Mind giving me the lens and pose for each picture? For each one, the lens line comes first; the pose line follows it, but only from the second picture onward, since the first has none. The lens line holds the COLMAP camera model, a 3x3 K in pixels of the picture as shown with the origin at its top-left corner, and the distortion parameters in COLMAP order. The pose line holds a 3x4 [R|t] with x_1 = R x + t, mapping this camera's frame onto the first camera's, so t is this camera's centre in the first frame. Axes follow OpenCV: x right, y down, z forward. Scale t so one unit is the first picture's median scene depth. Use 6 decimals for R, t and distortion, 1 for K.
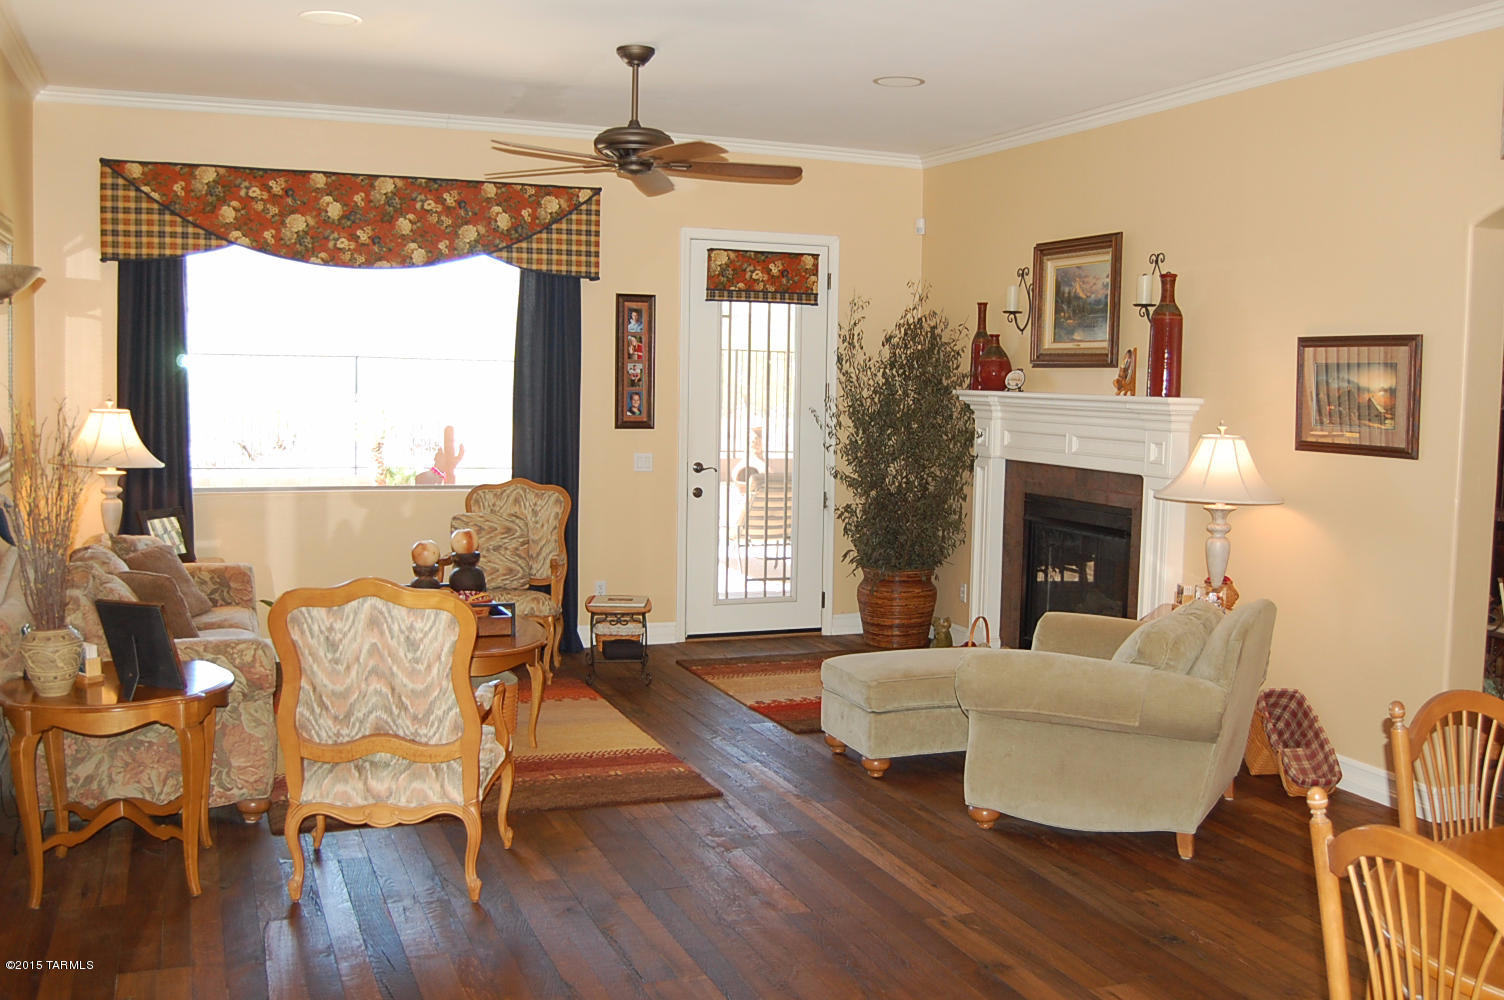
lens RADIAL K [[1448.0, 0, 752.0], [0, 1448.0, 500.0], [0, 0, 1]] dist [-0.066959, 0.001518]
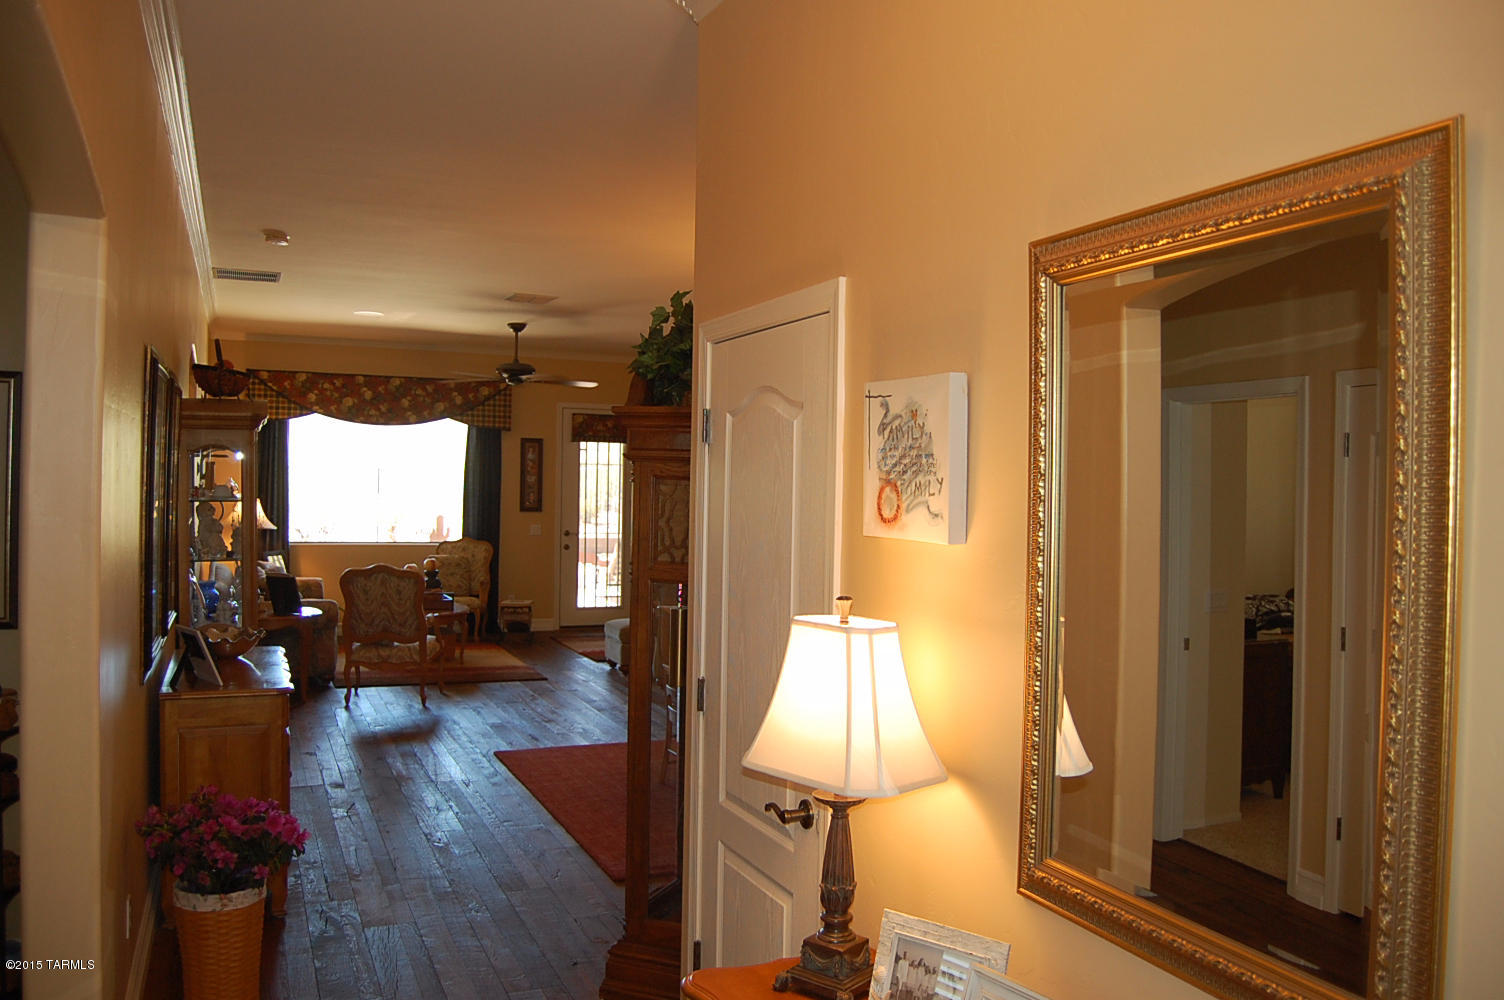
lens RADIAL K [[1179.1, 0, 752.0], [0, 1179.1, 500.0], [0, 0, 1]] dist [-0.086029, 0.002447]
pose [[0.999136, 0.000755, 0.041552, 0.149210], [0.002212, 0.997453, -0.071291, 0.046749], [-0.041500, 0.071321, 0.996590, -0.538892]]
